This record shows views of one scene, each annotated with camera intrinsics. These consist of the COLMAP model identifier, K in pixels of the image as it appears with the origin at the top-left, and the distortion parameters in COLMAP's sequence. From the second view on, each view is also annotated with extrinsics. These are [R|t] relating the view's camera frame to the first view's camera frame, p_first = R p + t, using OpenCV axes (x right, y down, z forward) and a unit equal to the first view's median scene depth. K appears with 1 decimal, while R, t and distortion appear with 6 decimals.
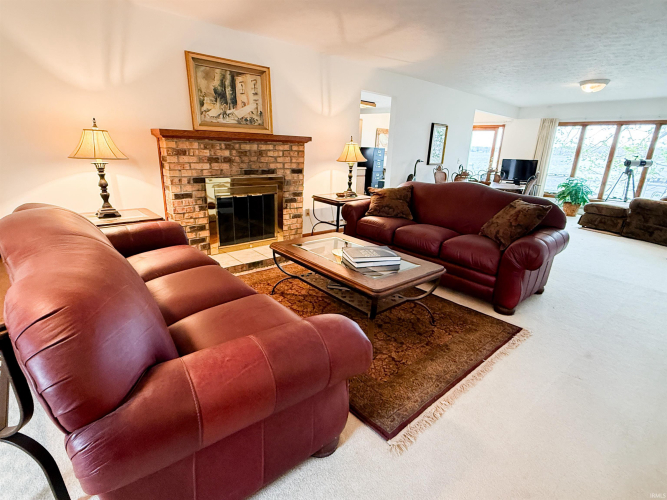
lens RADIAL K [[342.7, 0, 333.5], [0, 342.7, 250.0], [0, 0, 1]] dist [-0.000021, 0.000227]
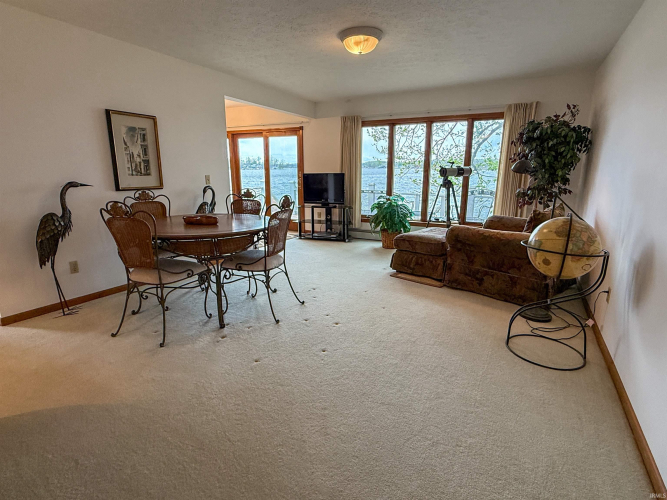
lens RADIAL K [[355.0, 0, 333.5], [0, 355.0, 250.0], [0, 0, 1]] dist [0.000906, 0.000158]
pose [[0.941226, -0.109494, 0.319537, 0.673718], [0.128046, 0.991056, -0.037570, -0.163037], [-0.312566, 0.076277, 0.946829, 0.662760]]
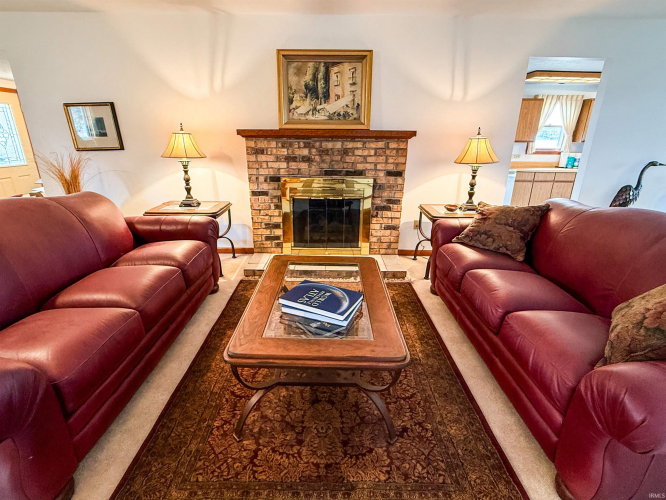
lens RADIAL K [[342.2, 0, 333.0], [0, 342.2, 250.0], [0, 0, 1]] dist [-0.000021, 0.000227]
pose [[0.744797, 0.187964, -0.640271, 0.386251], [-0.177987, 0.980705, 0.080861, -0.102667], [0.643116, 0.053735, 0.763881, 0.328238]]
